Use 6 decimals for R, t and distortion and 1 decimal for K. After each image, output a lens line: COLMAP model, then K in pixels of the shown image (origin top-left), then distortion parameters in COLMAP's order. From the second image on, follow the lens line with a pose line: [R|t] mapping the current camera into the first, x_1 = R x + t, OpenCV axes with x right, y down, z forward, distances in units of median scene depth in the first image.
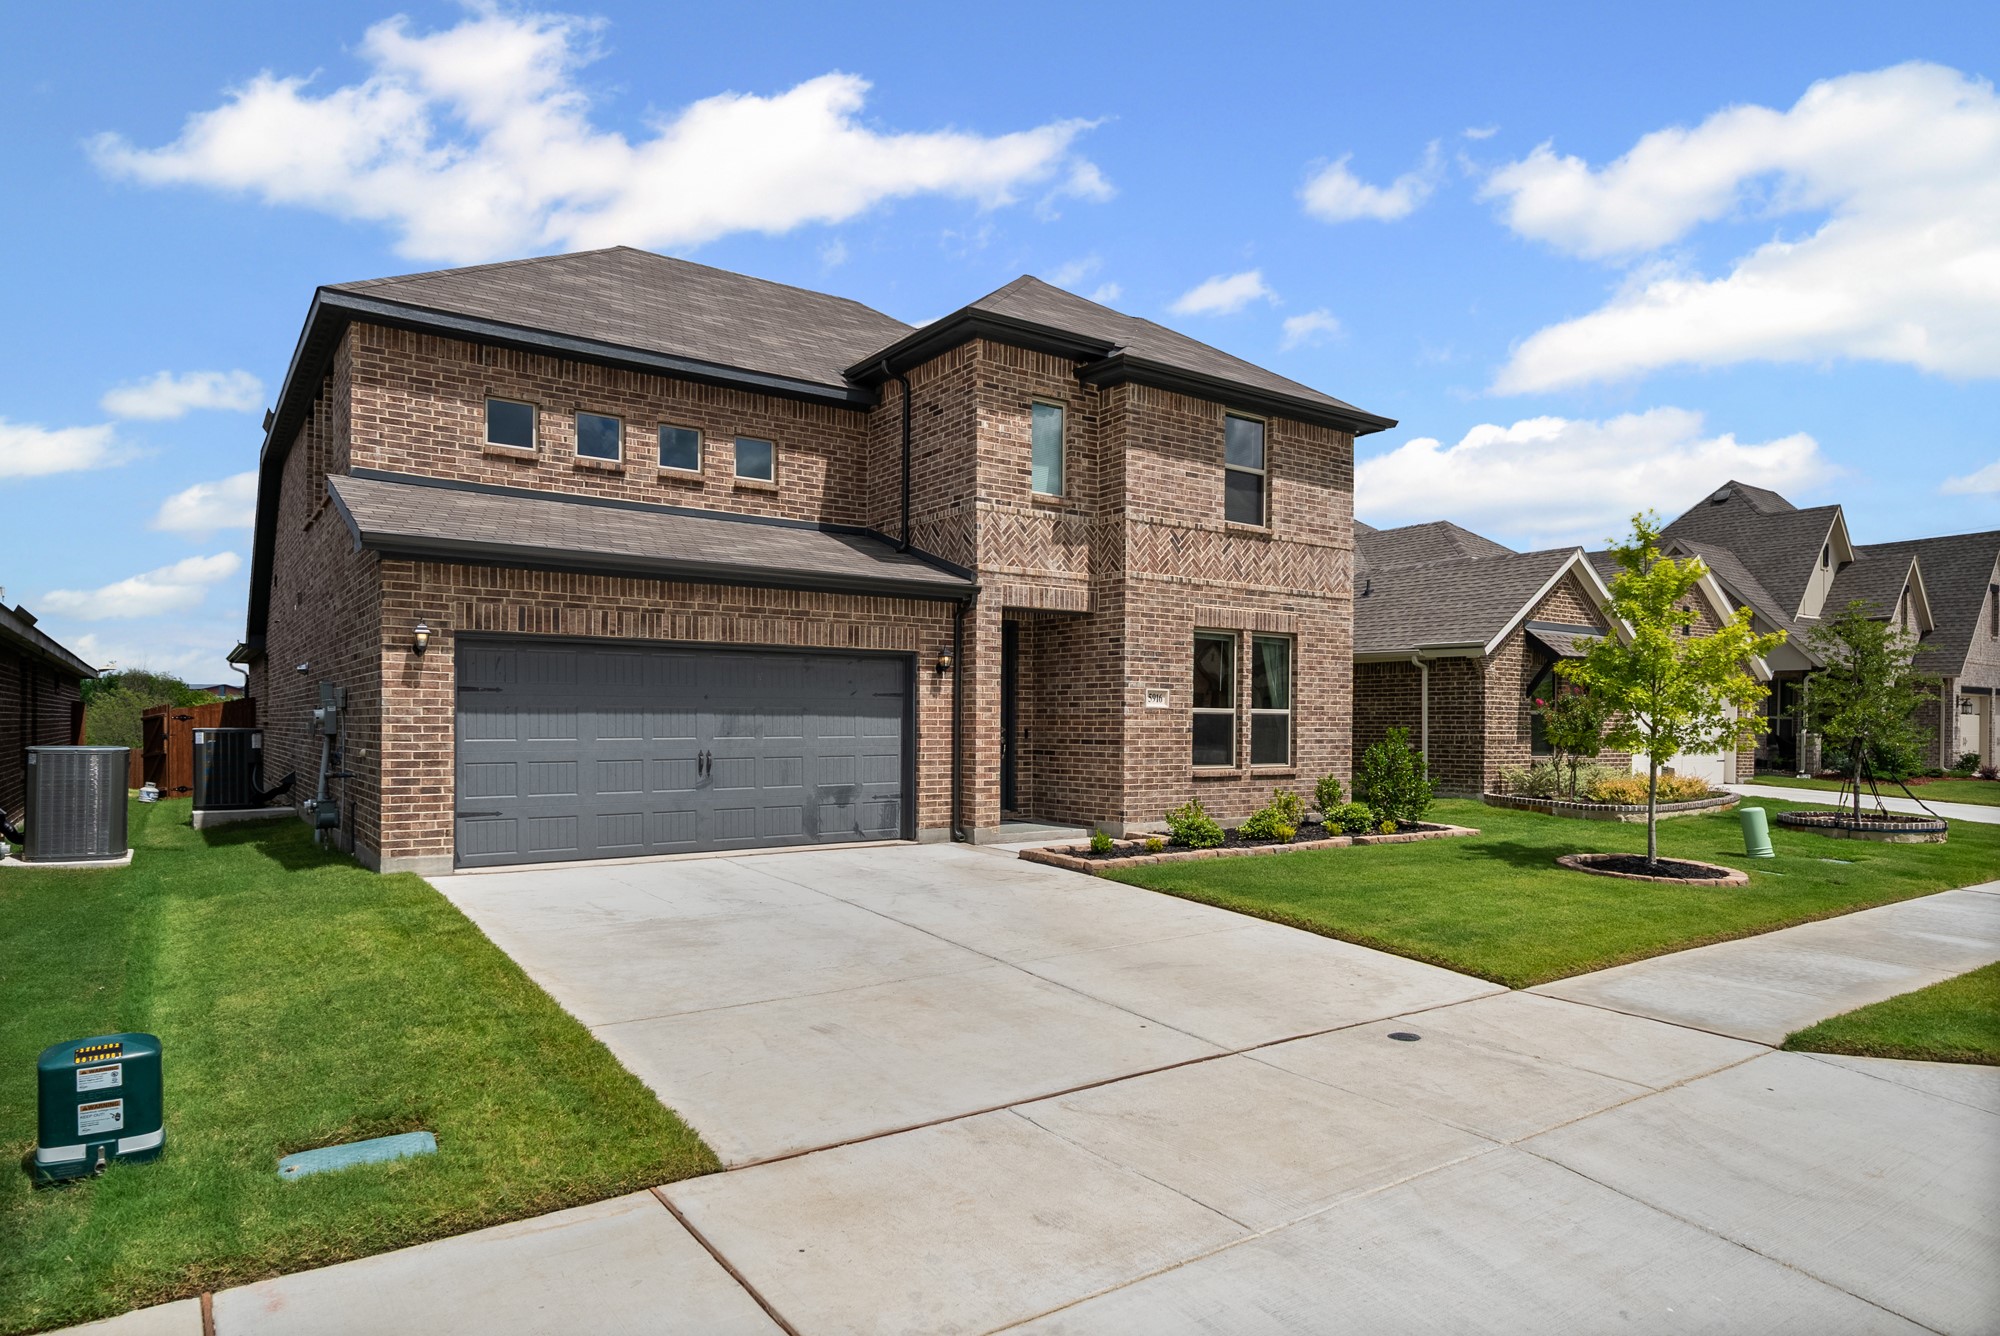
lens RADIAL K [[1153.8, 0, 999.6], [0, 1153.8, 731.1], [0, 0, 1]] dist [0.002637, 0.000253]
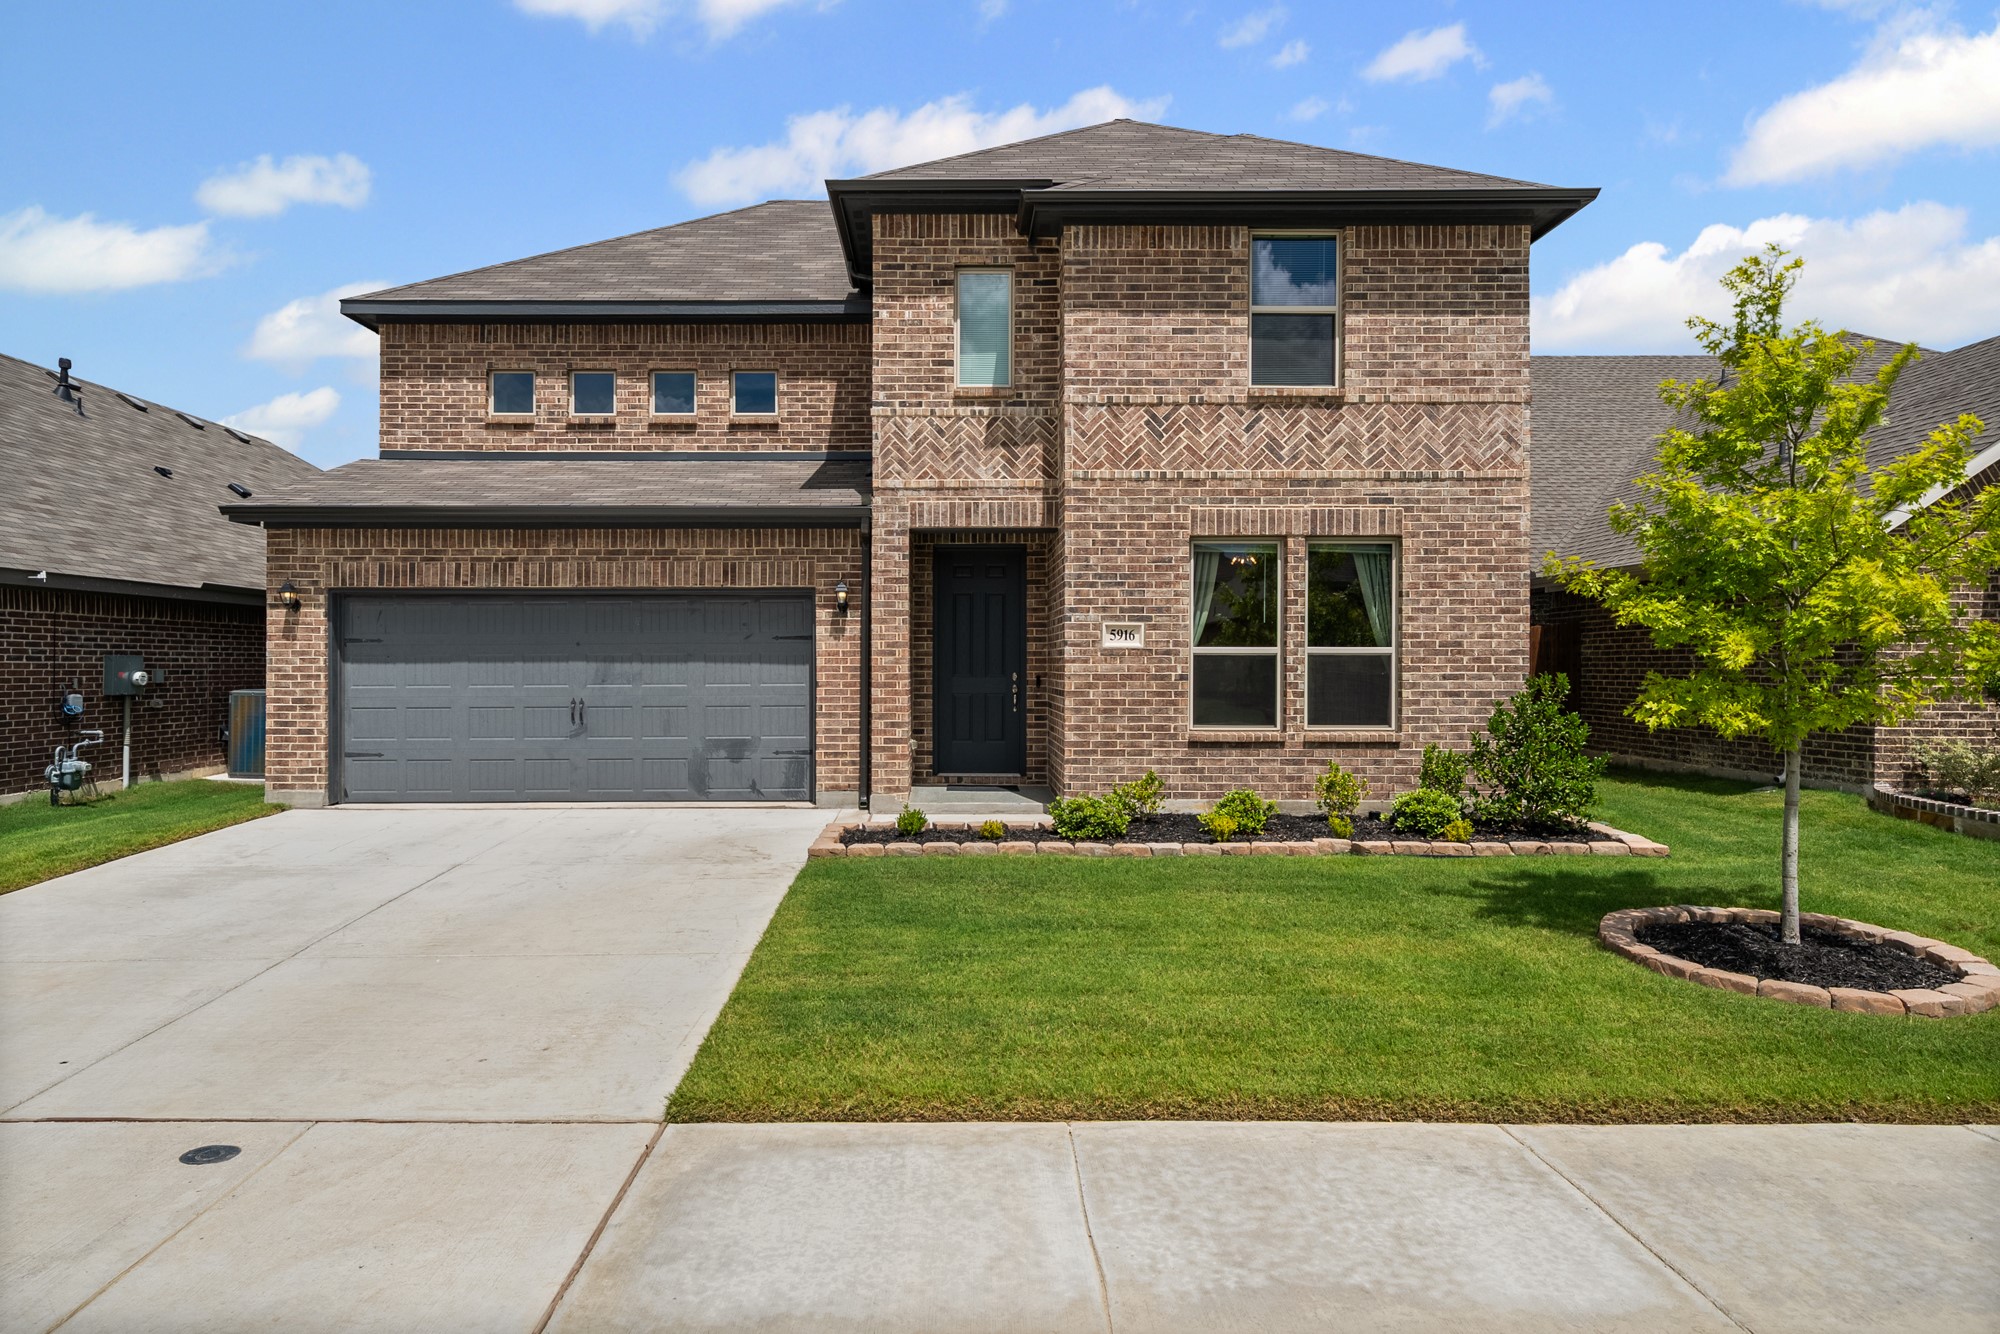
lens RADIAL K [[1164.0, 0, 1000.0], [0, 1164.0, 667.0], [0, 0, 1]] dist [0.000883, 0.000876]
pose [[0.817353, -0.004435, -0.576121, 0.541603], [0.000512, 0.999976, -0.006970, -0.002562], [0.576137, 0.005402, 0.817335, 0.354879]]
